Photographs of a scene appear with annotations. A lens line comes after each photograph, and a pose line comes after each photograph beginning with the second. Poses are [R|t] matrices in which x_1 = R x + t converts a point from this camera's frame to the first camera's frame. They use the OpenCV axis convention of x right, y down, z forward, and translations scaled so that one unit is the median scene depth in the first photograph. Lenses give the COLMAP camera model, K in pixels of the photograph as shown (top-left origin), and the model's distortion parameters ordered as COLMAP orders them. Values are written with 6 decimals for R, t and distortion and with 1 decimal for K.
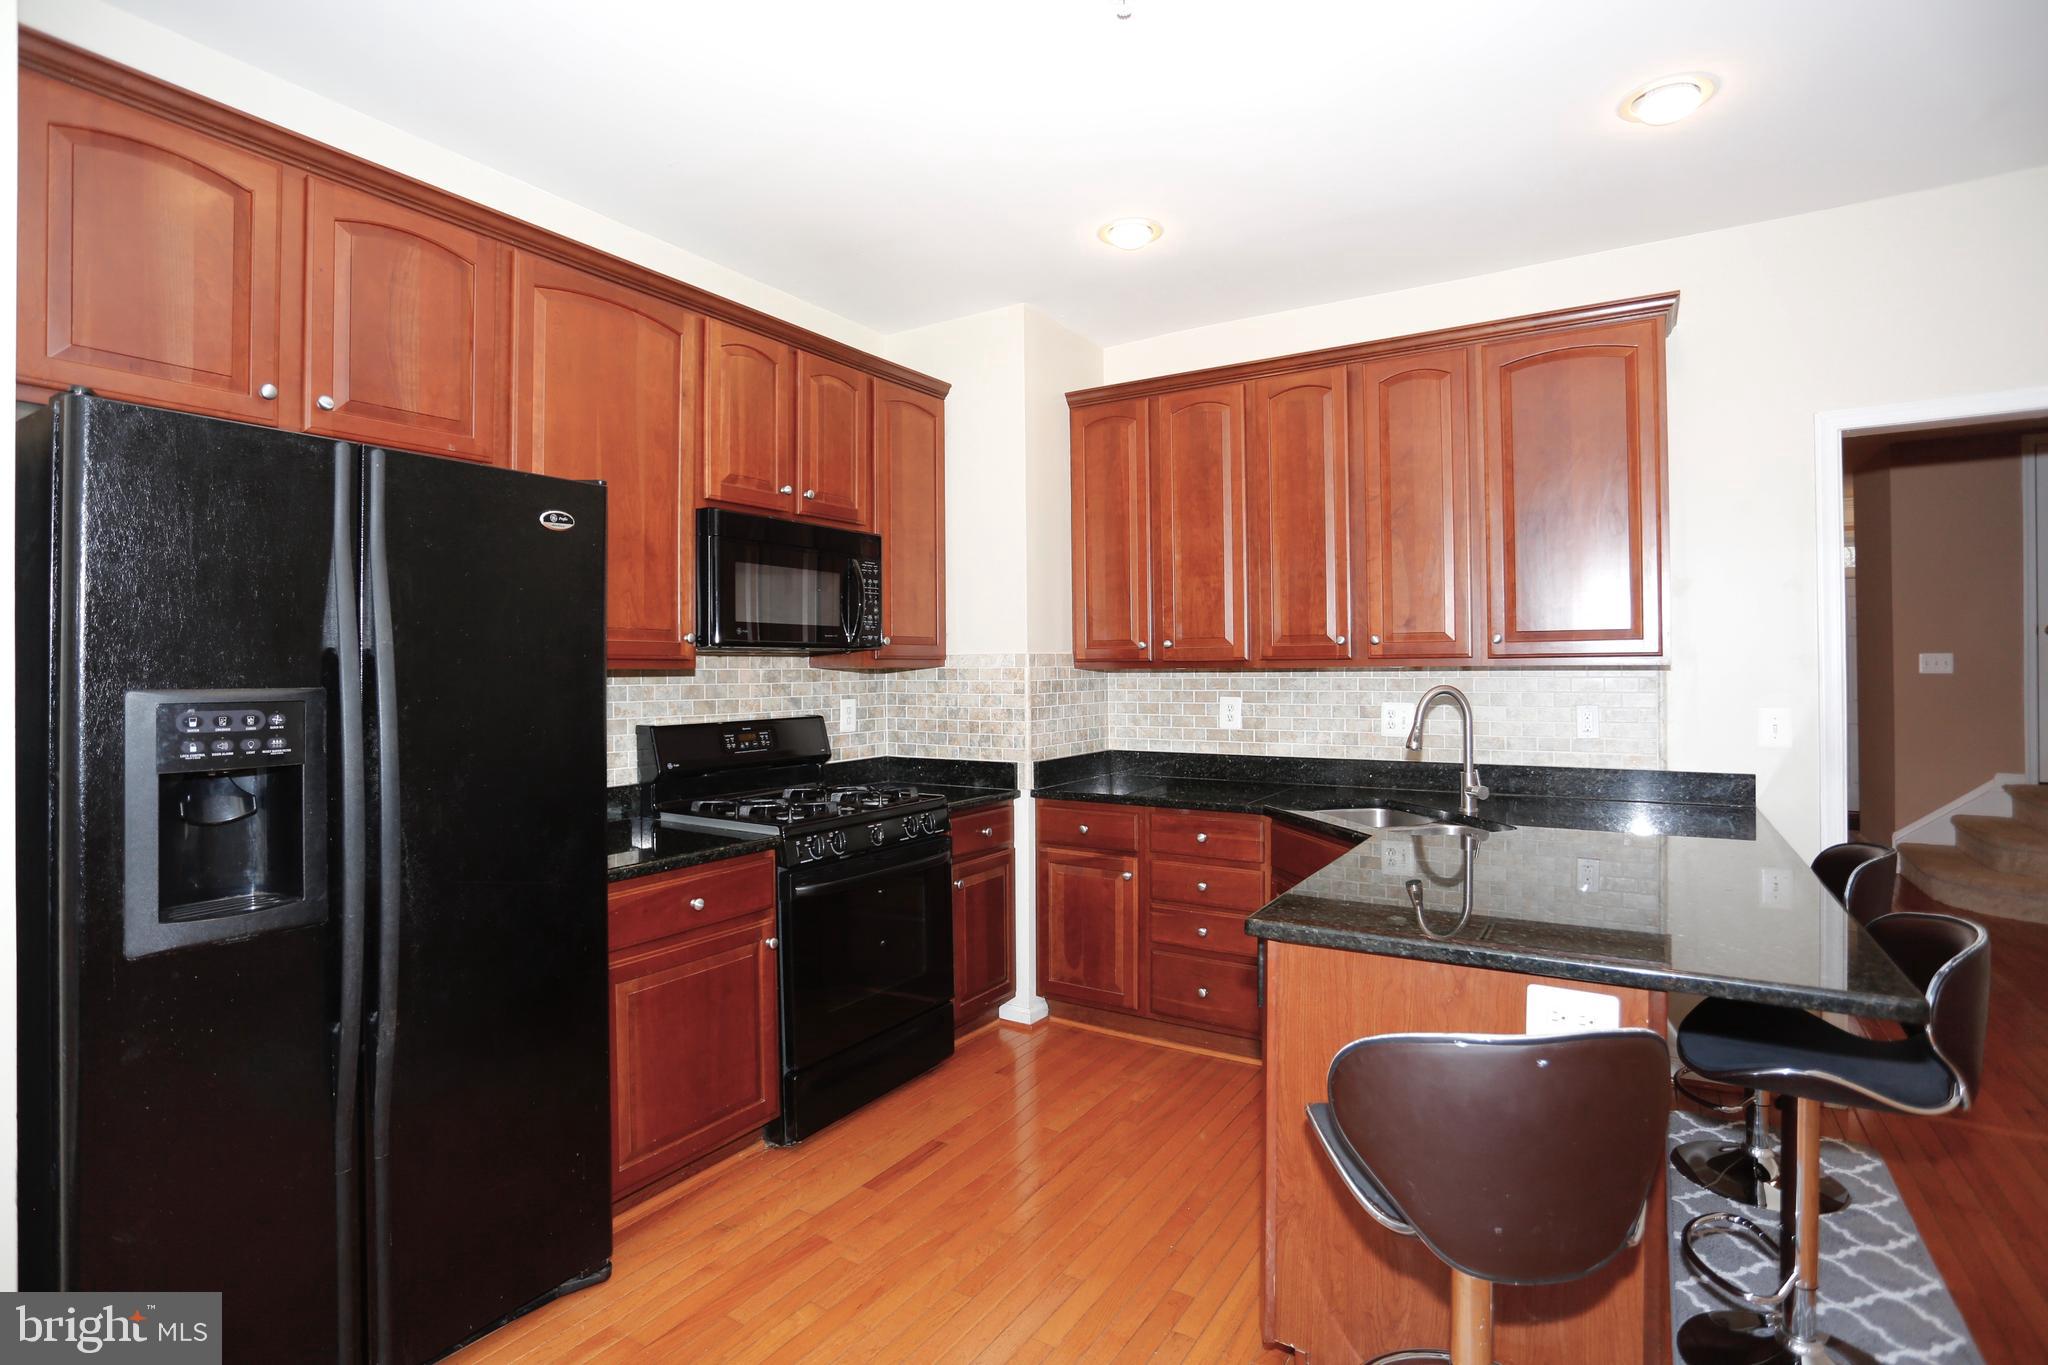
lens RADIAL K [[1003.1, 0, 1009.2], [0, 1003.1, 665.0], [0, 0, 1]] dist [-0.078811, 0.037865]
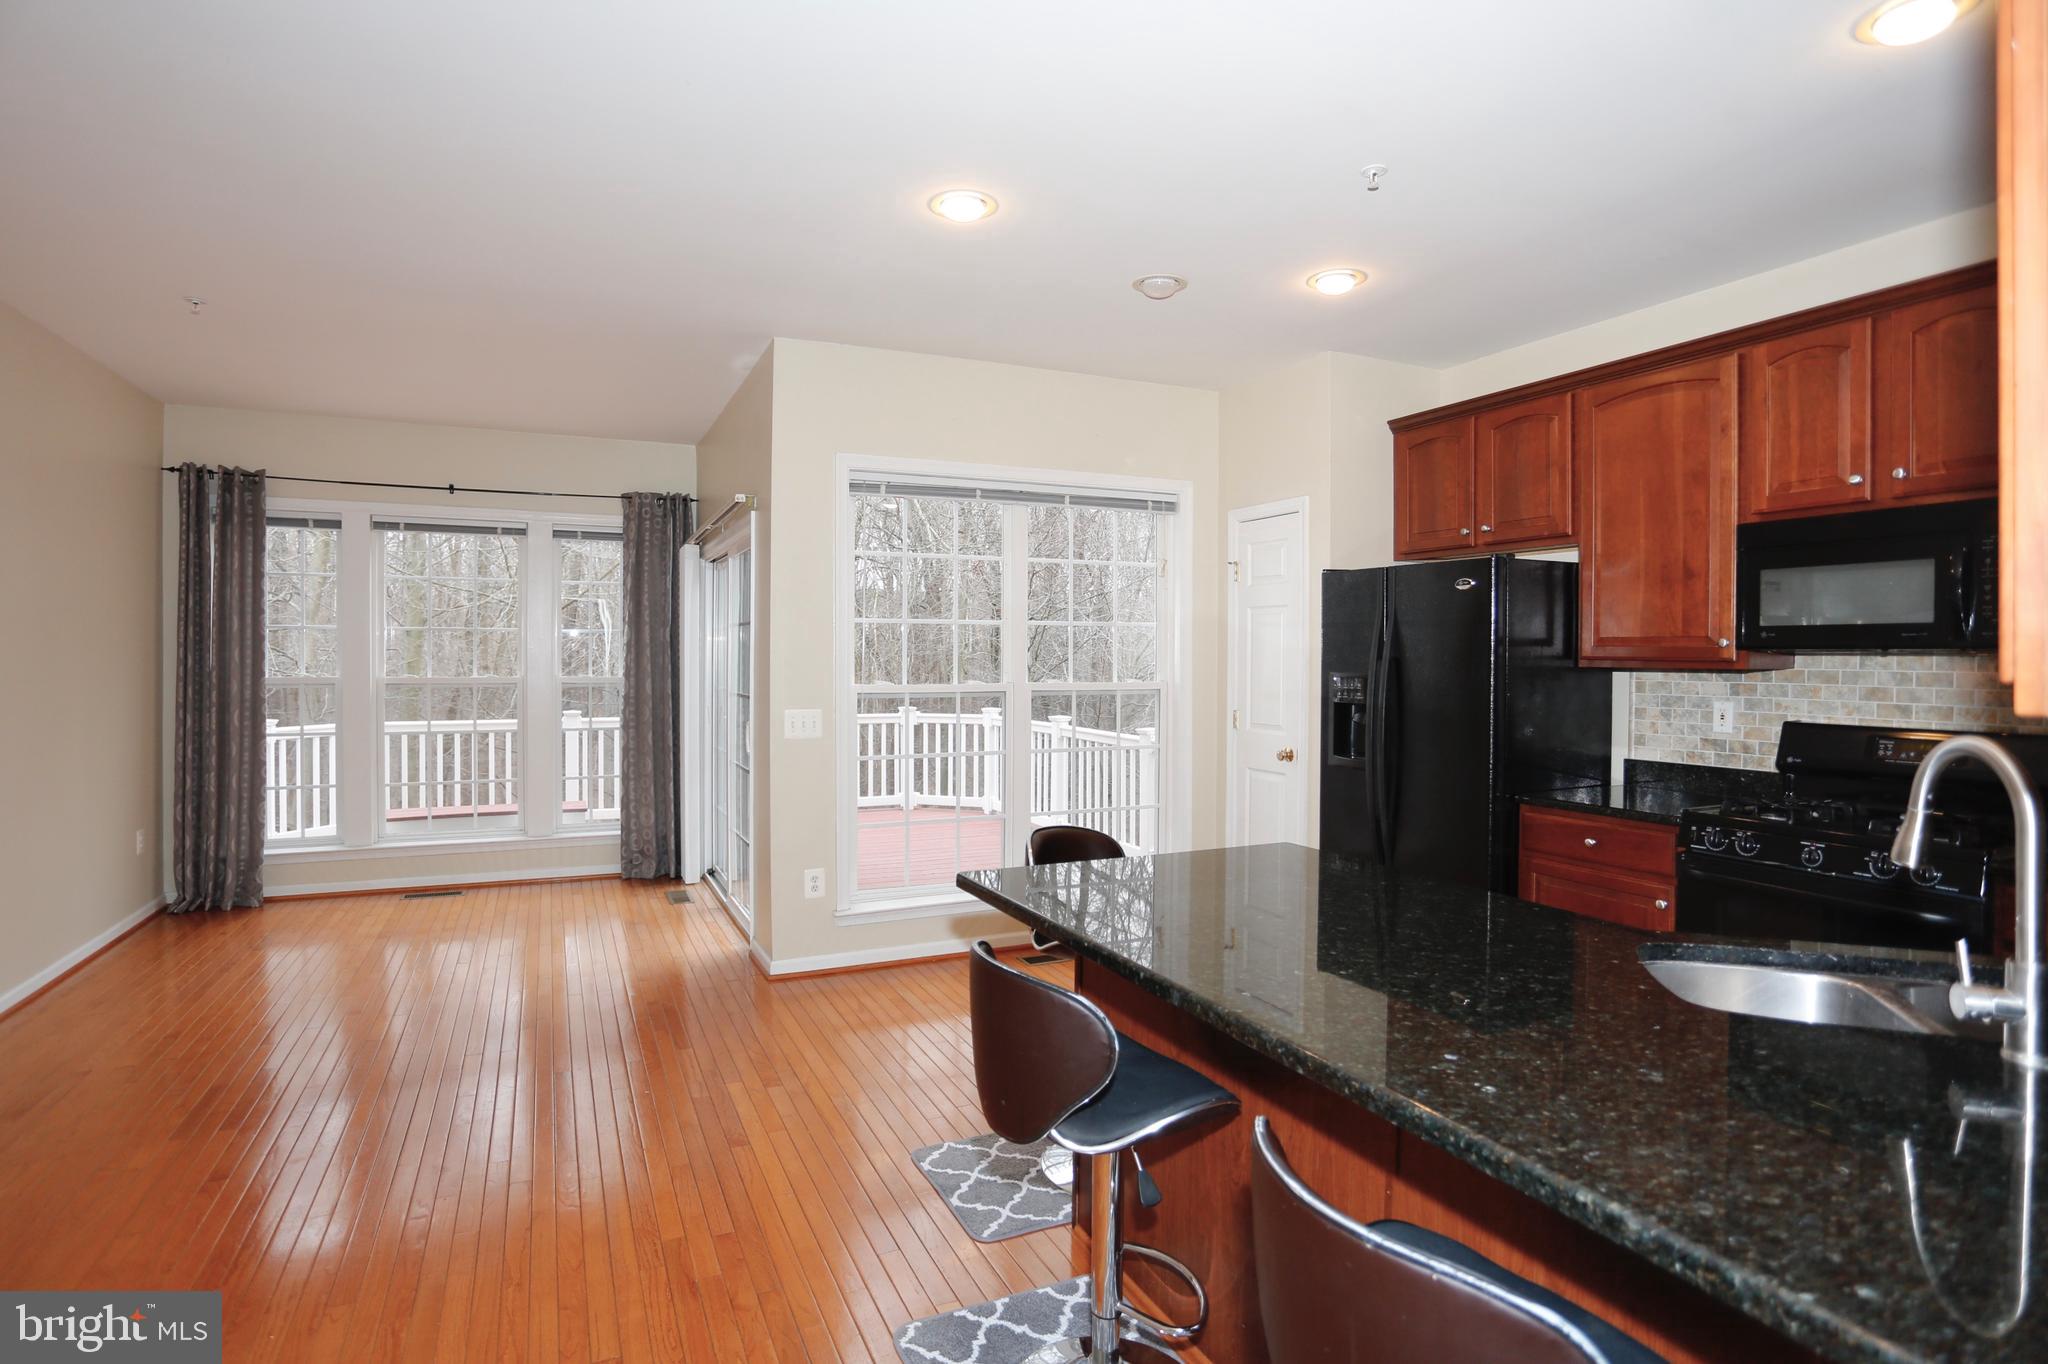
lens RADIAL K [[1027.9, 0, 1009.2], [0, 1027.9, 664.8], [0, 0, 1]] dist [-0.066540, 0.025859]
pose [[-0.540103, 0.012561, -0.841505, 0.898043], [0.003015, 0.999911, 0.012990, -0.015548], [0.841593, 0.004479, -0.540093, 0.762142]]
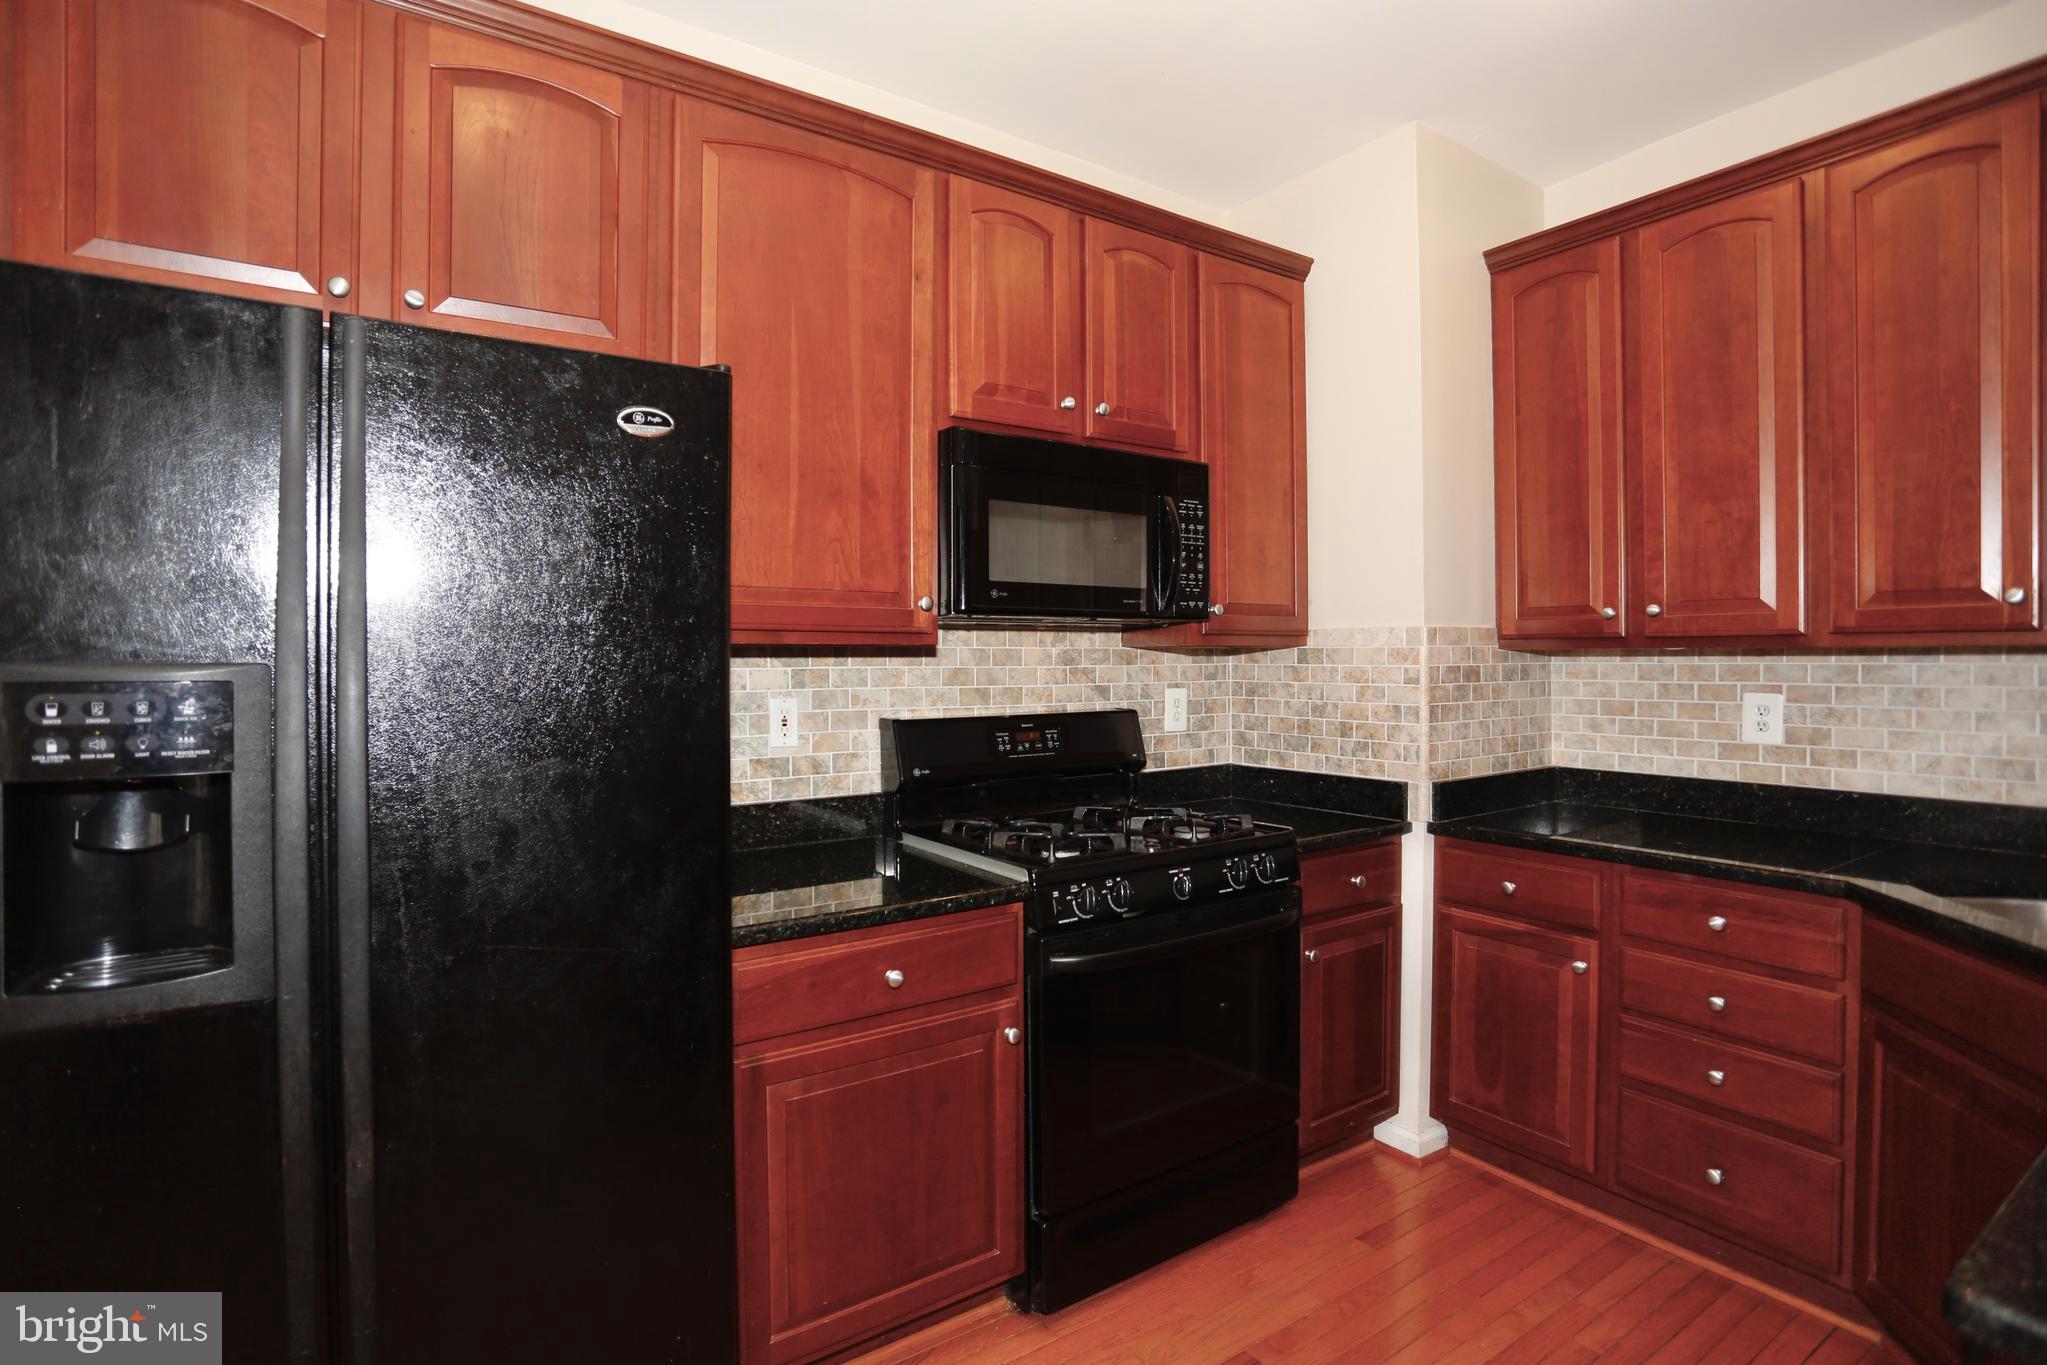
lens RADIAL K [[1009.9, 0, 1005.6], [0, 1009.9, 665.1], [0, 0, 1]] dist [-0.081287, 0.037135]
pose [[0.918827, 0.006469, -0.394609, 0.025769], [-0.001407, 0.999913, 0.013118, 0.007343], [0.394659, -0.011498, 0.918756, 0.272016]]
